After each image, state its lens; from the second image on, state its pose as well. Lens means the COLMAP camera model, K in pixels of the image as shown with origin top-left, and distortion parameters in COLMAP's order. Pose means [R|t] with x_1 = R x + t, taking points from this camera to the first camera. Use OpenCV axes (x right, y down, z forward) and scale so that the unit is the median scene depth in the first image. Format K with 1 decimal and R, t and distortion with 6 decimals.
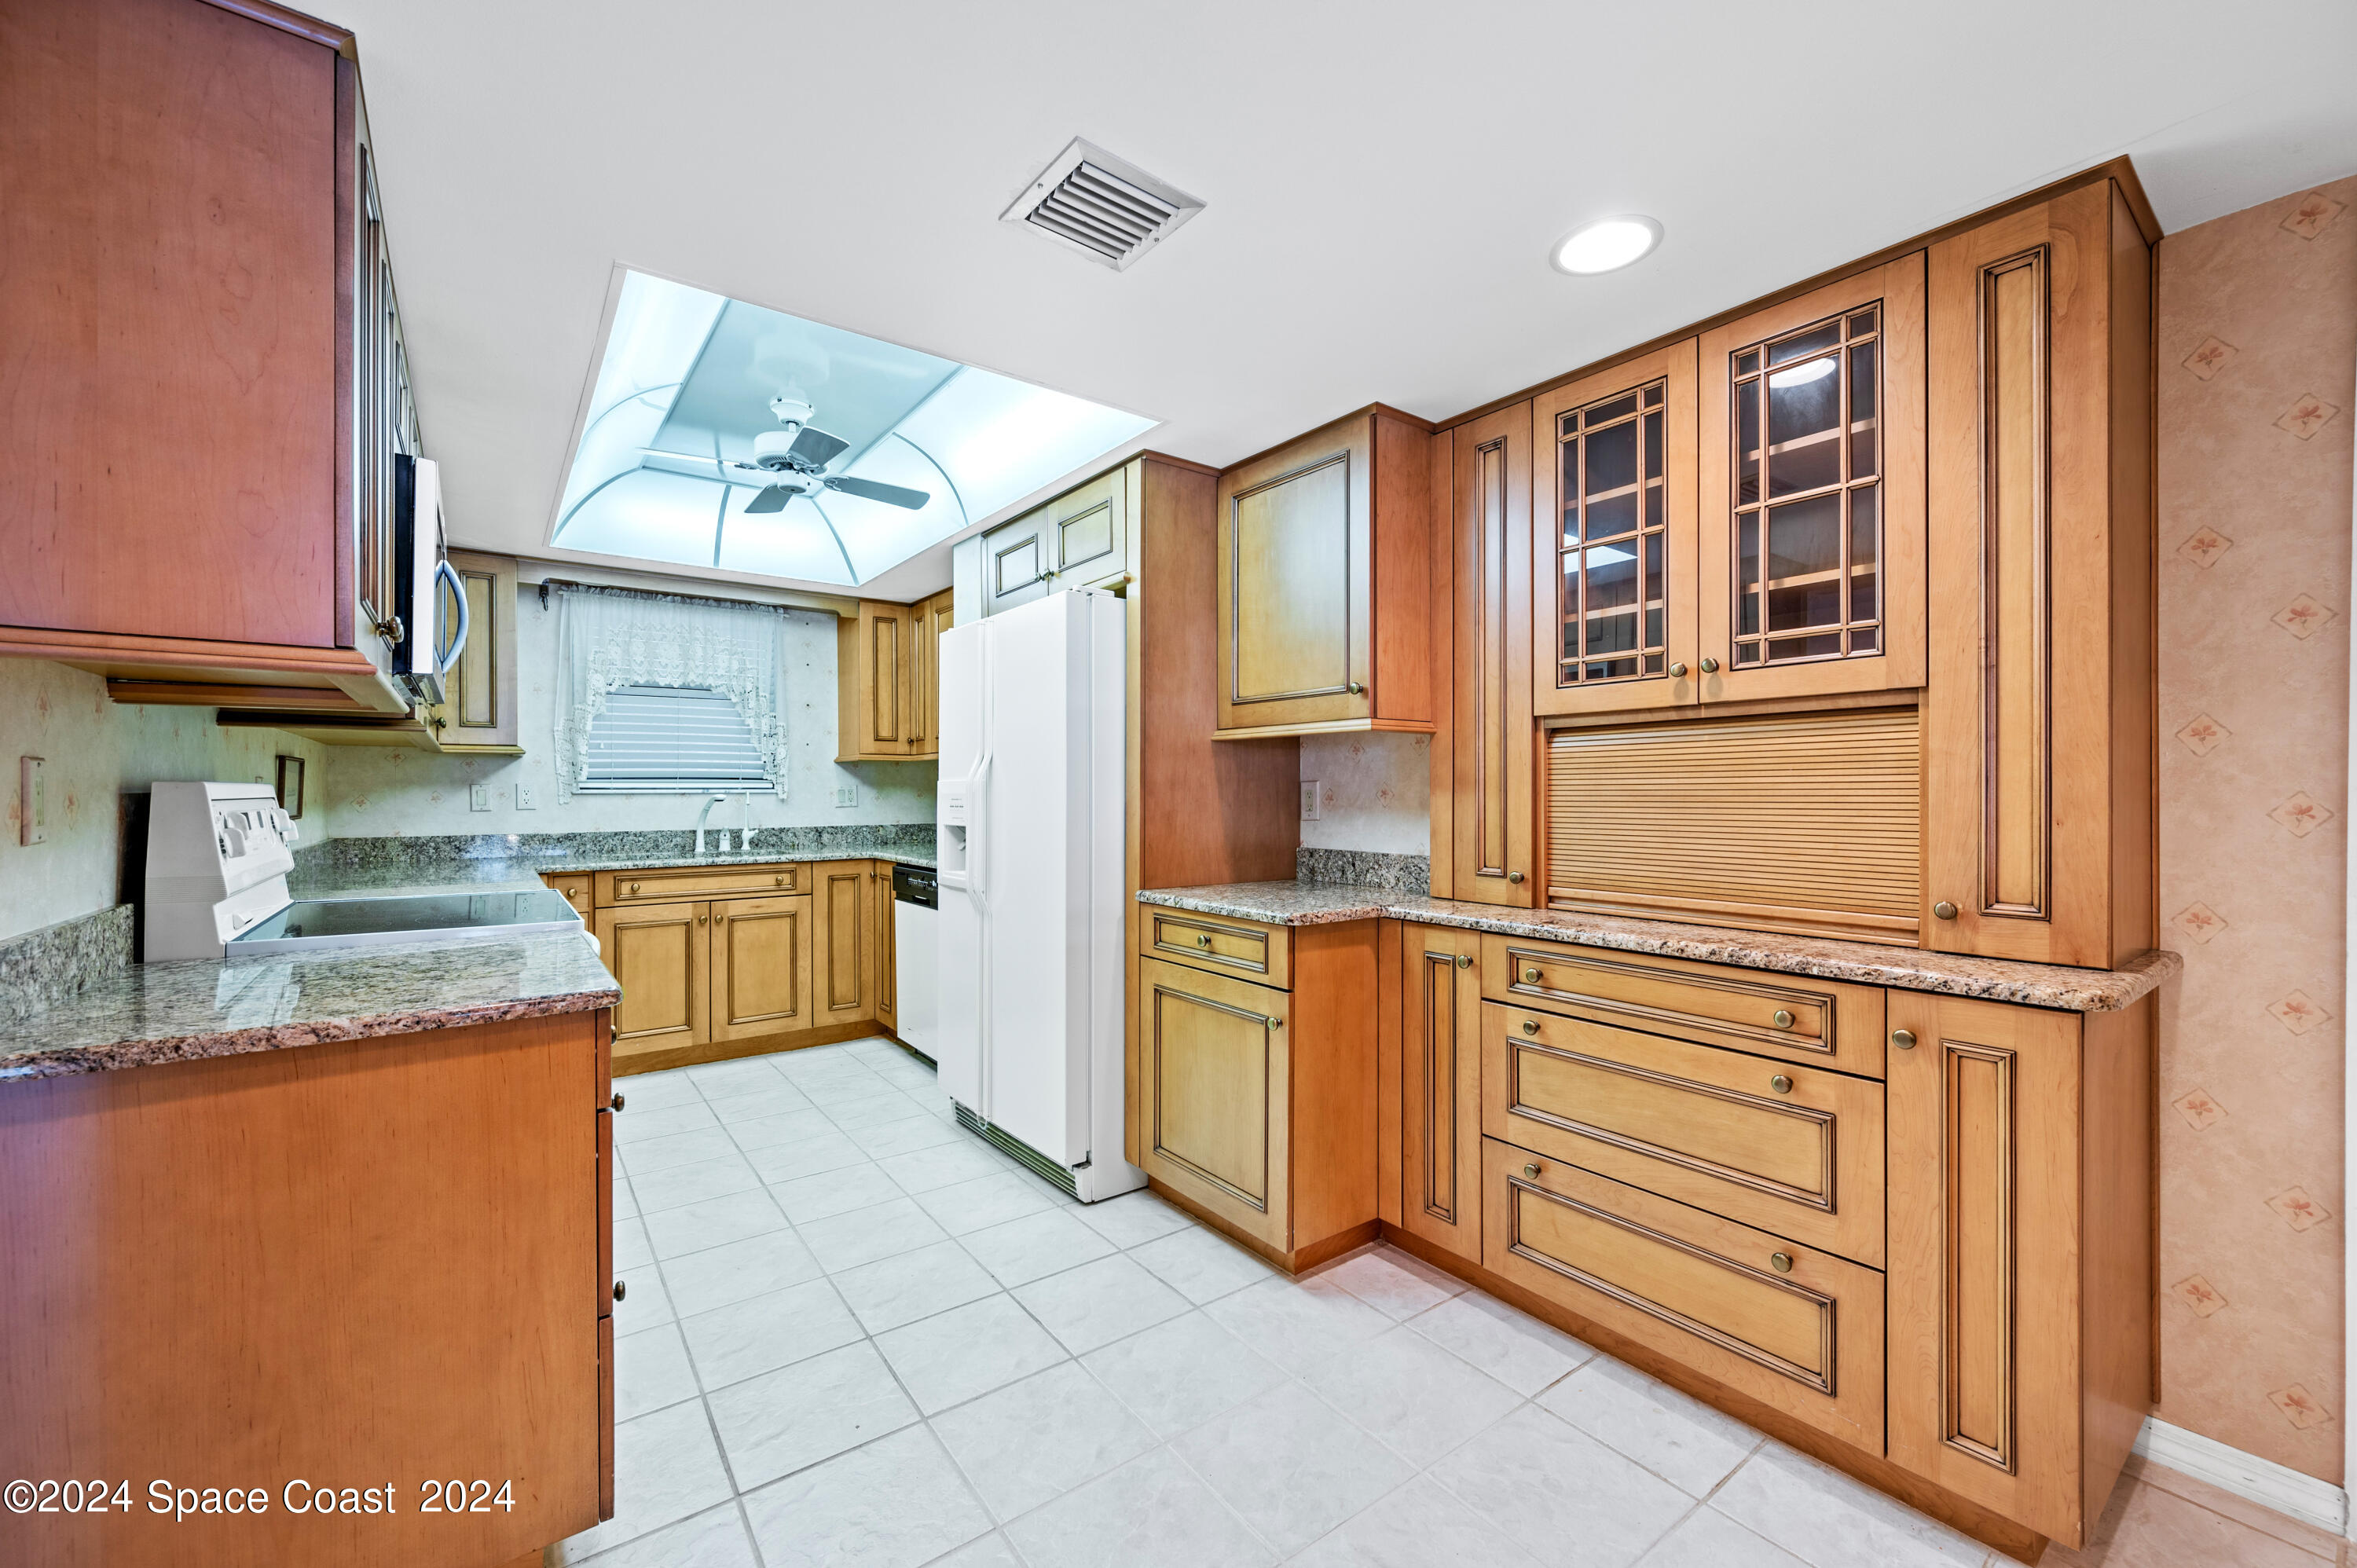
lens RADIAL K [[940.5, 0, 1178.5], [0, 940.5, 784.0], [0, 0, 1]] dist [0.000710, 0.000325]
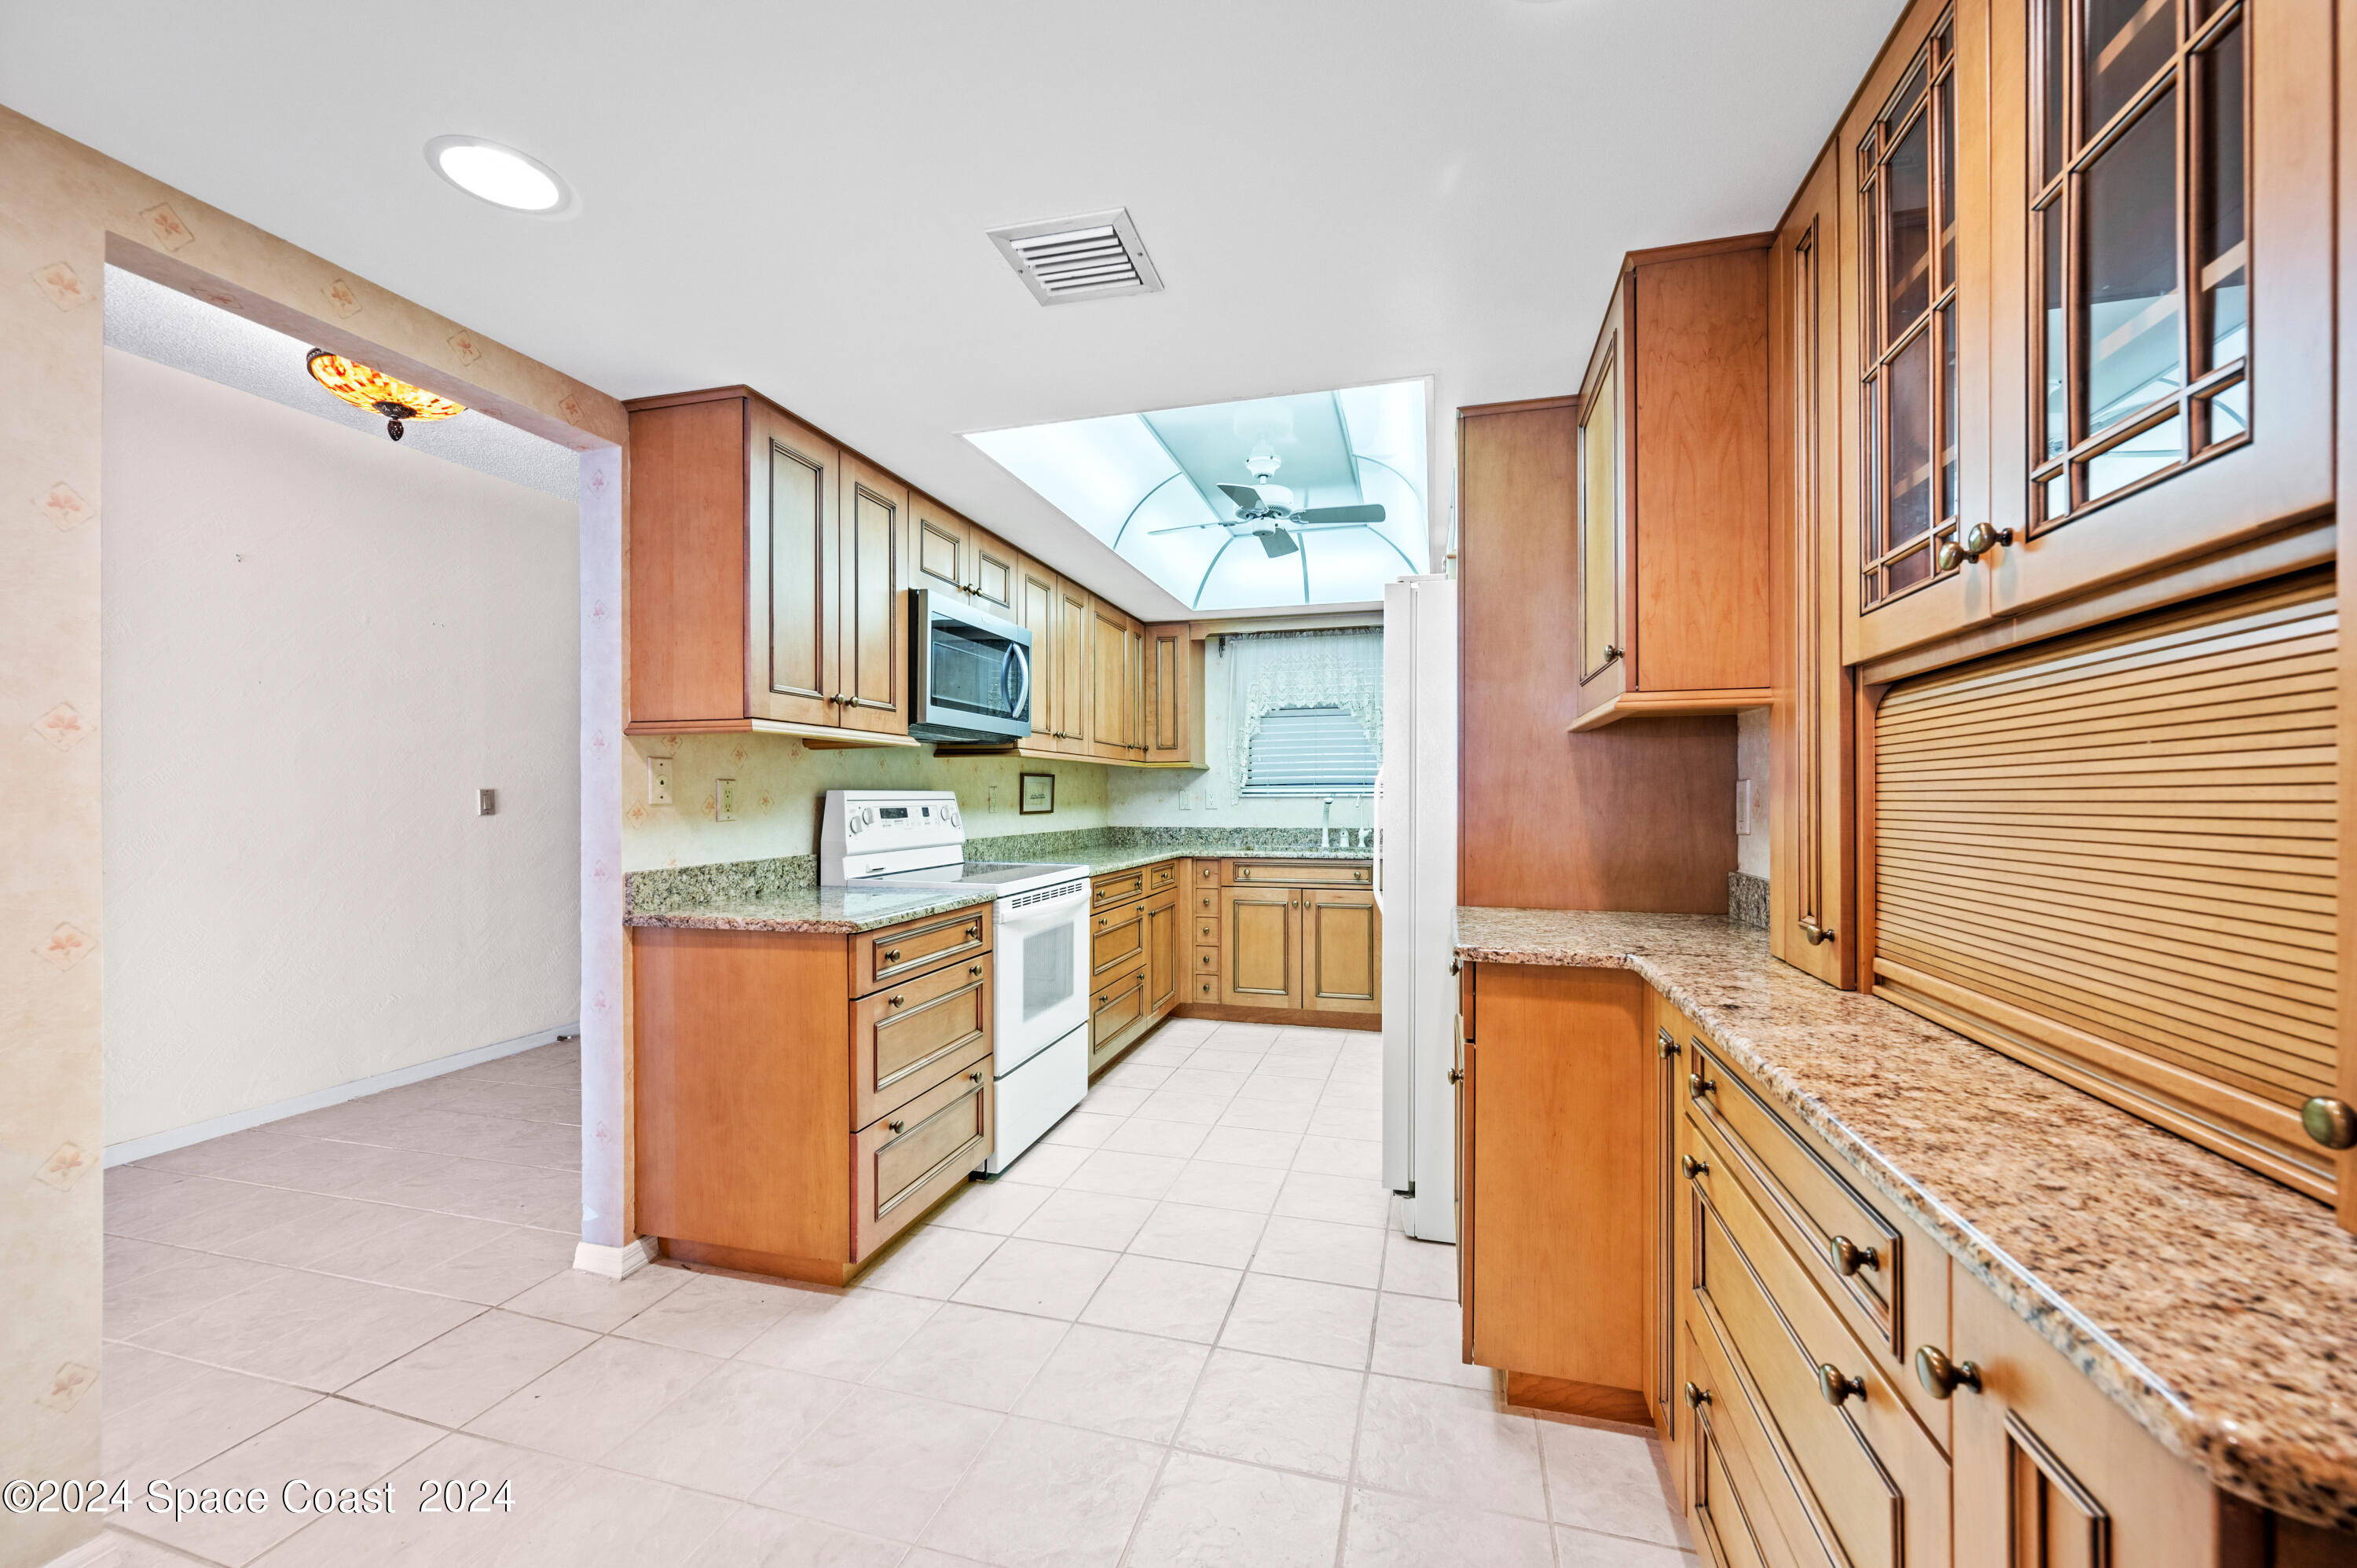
lens RADIAL K [[929.1, 0, 1185.8], [0, 929.1, 788.4], [0, 0, 1]] dist [-0.001353, 0.000468]
pose [[0.609319, -0.006883, -0.792895, 0.443233], [0.007264, 0.999969, -0.003099, 0.002406], [0.792892, -0.003871, 0.609350, 0.233912]]
